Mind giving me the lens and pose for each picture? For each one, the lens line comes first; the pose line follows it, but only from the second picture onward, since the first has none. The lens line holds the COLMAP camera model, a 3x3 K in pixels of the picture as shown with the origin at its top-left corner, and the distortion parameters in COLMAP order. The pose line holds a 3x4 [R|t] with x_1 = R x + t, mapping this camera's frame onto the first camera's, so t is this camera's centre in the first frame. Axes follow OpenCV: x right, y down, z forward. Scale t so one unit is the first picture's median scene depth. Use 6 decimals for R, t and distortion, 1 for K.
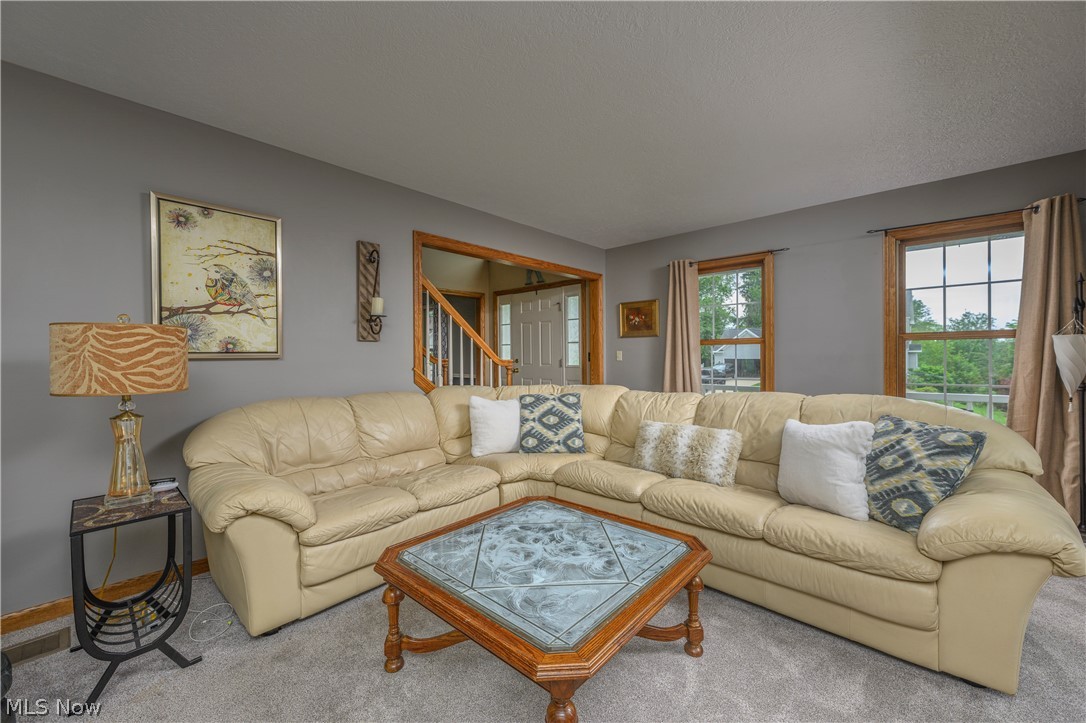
lens RADIAL K [[429.0, 0, 544.4], [0, 429.0, 359.1], [0, 0, 1]] dist [0.001625, -0.000205]
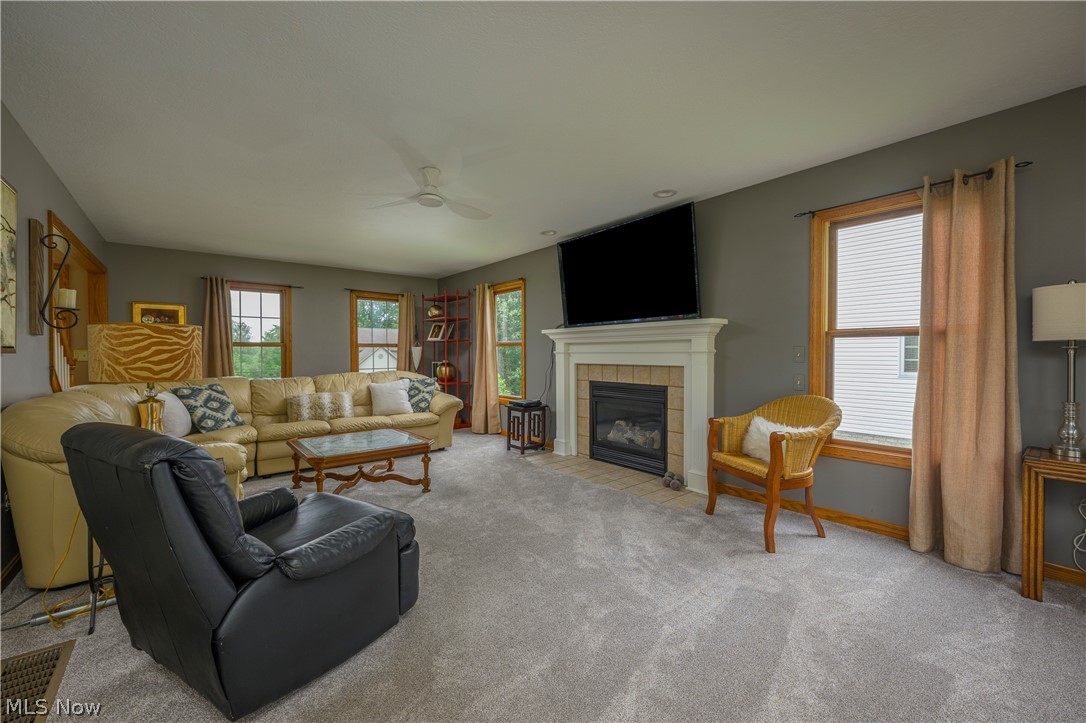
lens RADIAL K [[429.0, 0, 547.1], [0, 429.0, 356.6], [0, 0, 1]] dist [0.001625, -0.000205]
pose [[0.131604, -0.003133, 0.991297, -1.947240], [0.007686, 0.999968, 0.002140, 0.008212], [-0.991273, 0.007337, 0.131624, -0.245497]]
